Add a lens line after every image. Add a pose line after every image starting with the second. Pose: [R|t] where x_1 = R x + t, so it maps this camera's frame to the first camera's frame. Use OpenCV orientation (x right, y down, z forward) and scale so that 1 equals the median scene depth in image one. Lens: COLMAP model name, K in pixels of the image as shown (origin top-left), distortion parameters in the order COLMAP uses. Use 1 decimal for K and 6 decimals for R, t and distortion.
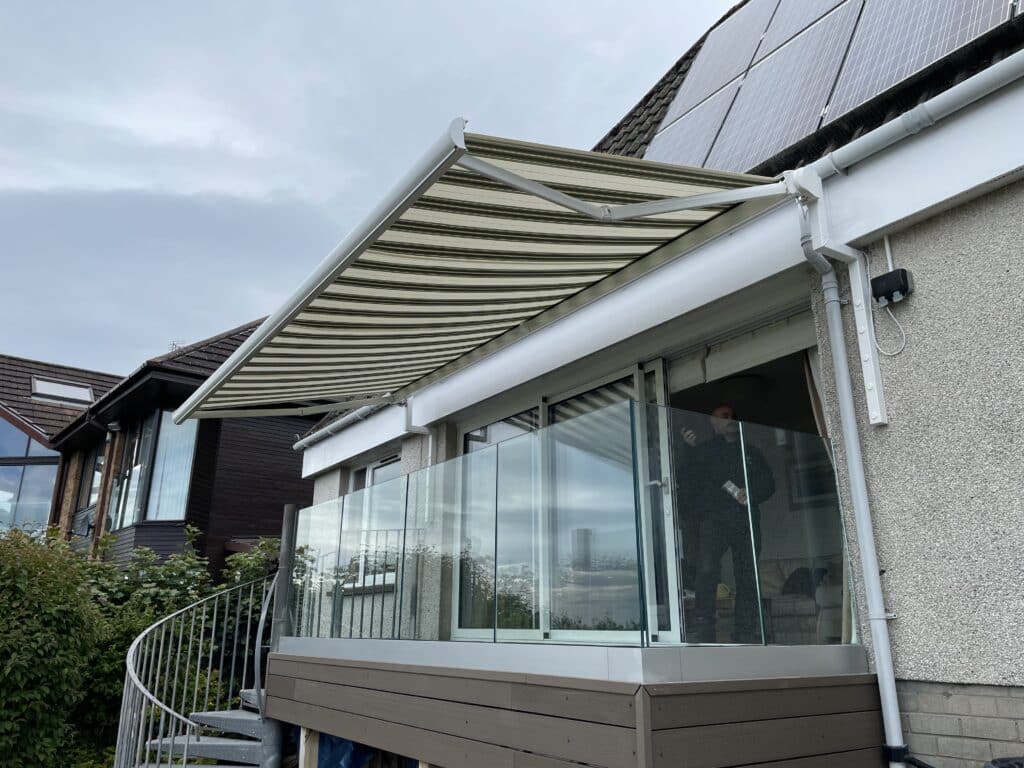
lens RADIAL K [[810.0, 0, 527.6], [0, 810.0, 363.6], [0, 0, 1]] dist [0.047460, -0.073905]
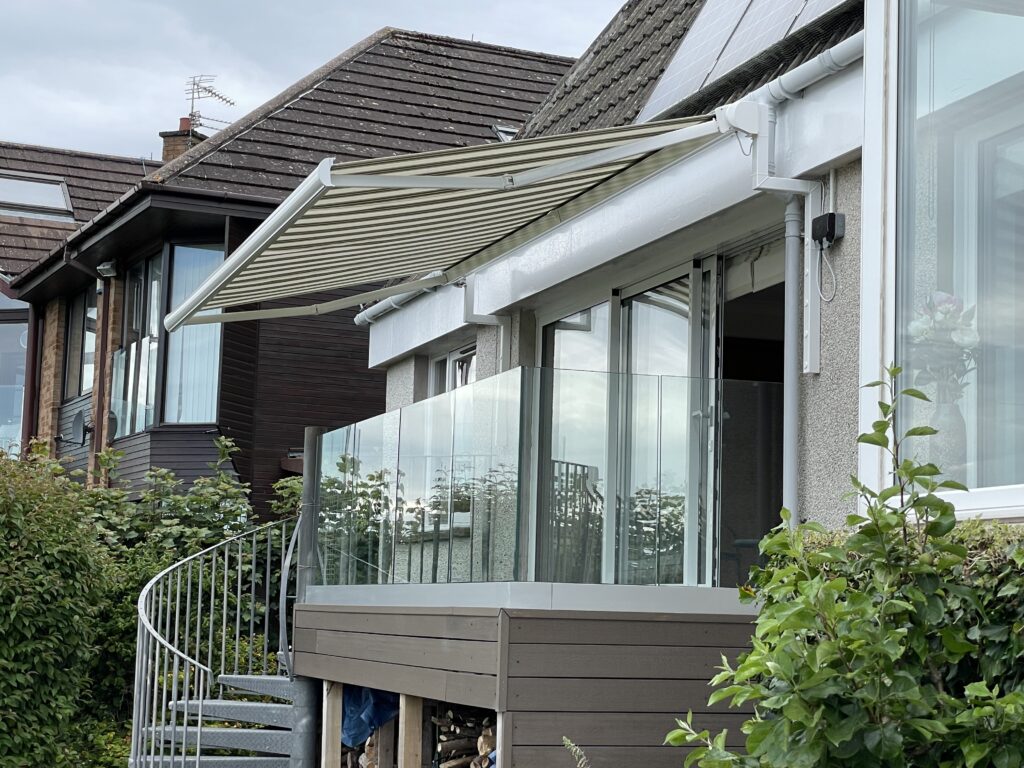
lens RADIAL K [[1887.4, 0, 513.3], [0, 1887.4, 391.8], [0, 0, 1]] dist [-0.008935, 0.000000]
pose [[0.965926, -0.004664, -0.258777, 0.320101], [0.054416, 0.981149, 0.185435, -0.162956], [0.253034, -0.193198, 0.947971, -0.585439]]
